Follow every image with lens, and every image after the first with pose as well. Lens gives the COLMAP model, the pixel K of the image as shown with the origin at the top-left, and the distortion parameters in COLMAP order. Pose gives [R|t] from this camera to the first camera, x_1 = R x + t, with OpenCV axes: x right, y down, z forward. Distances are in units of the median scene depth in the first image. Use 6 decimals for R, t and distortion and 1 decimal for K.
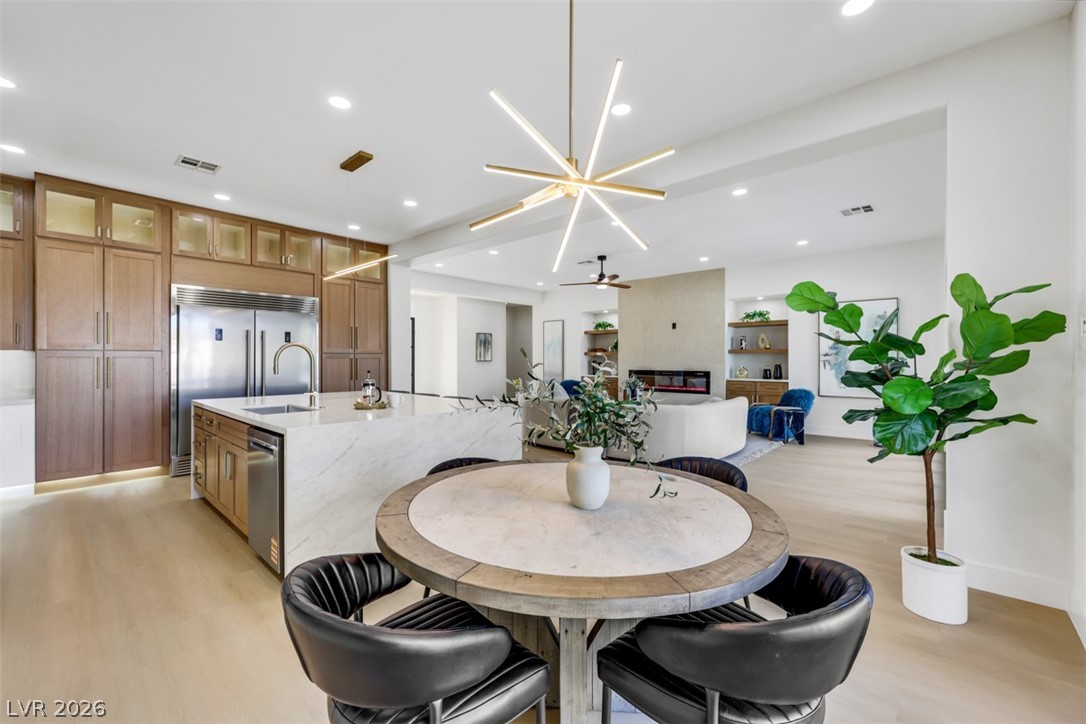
lens RADIAL K [[435.8, 0, 540.3], [0, 435.8, 357.1], [0, 0, 1]] dist [-0.003269, -0.000531]
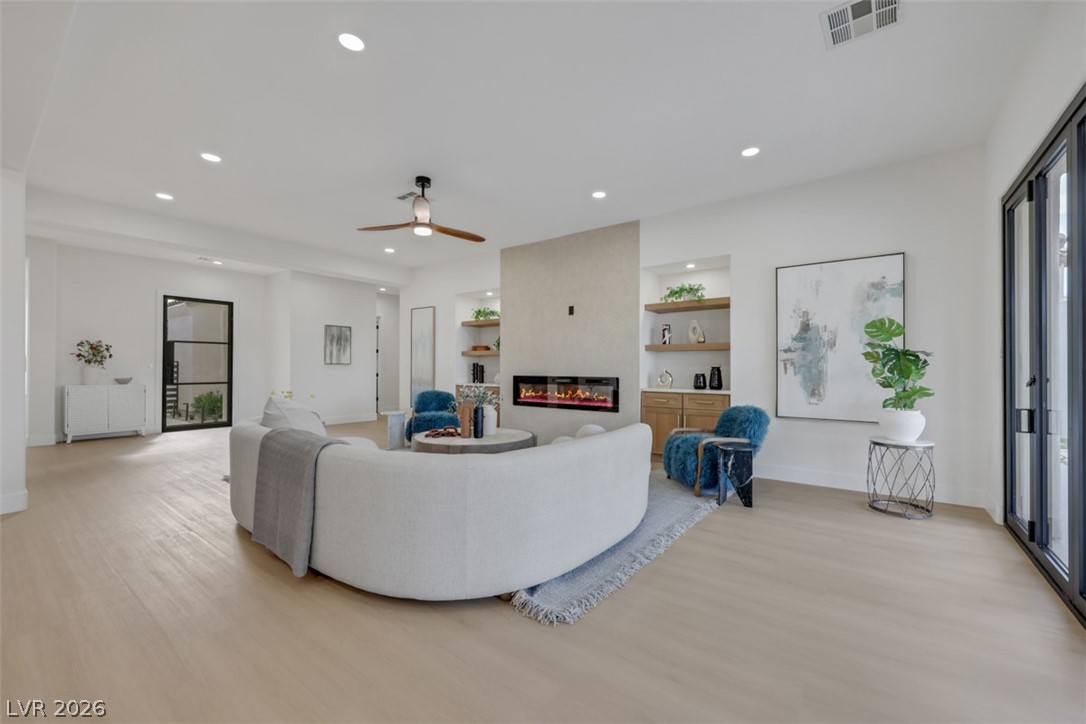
lens RADIAL K [[435.8, 0, 543.4], [0, 435.8, 365.6], [0, 0, 1]] dist [-0.003269, -0.000531]
pose [[0.996055, 0.004206, 0.088633, 0.227144], [-0.004207, 0.999991, -0.000176, 0.015556], [-0.088633, -0.000197, 0.996064, 0.367076]]
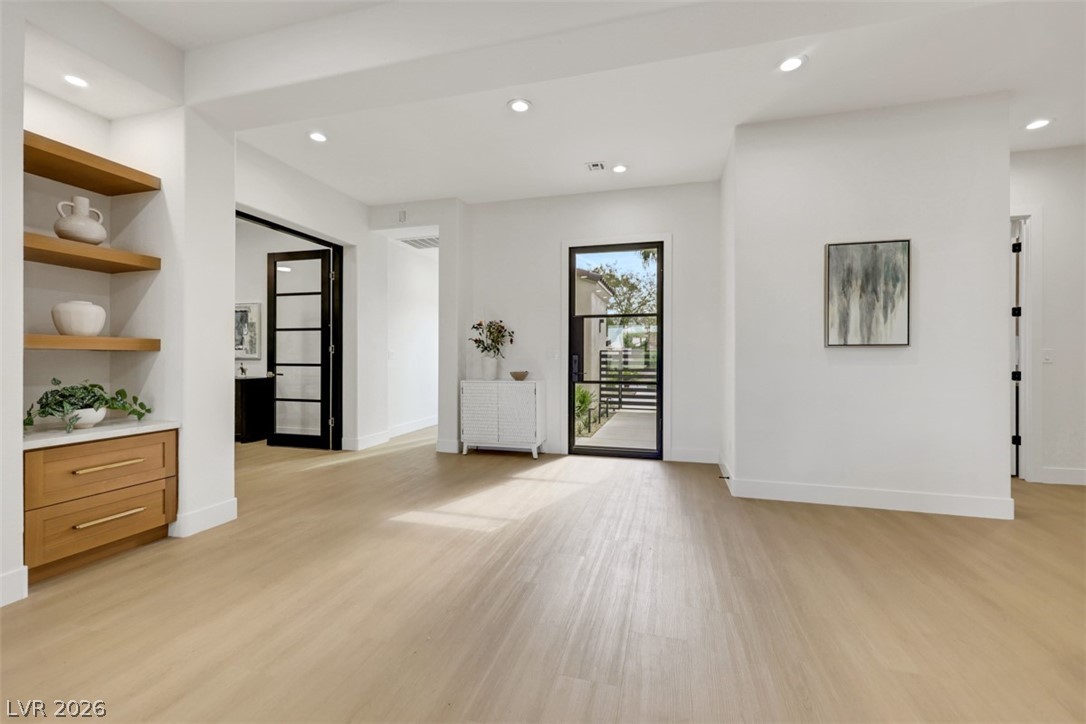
lens RADIAL K [[435.8, 0, 545.0], [0, 435.8, 356.3], [0, 0, 1]] dist [-0.003269, -0.000531]
pose [[0.446674, -0.003470, -0.894690, 0.032548], [-0.000254, 0.999992, -0.004005, 0.024934], [0.894697, 0.002016, 0.446670, 1.070261]]
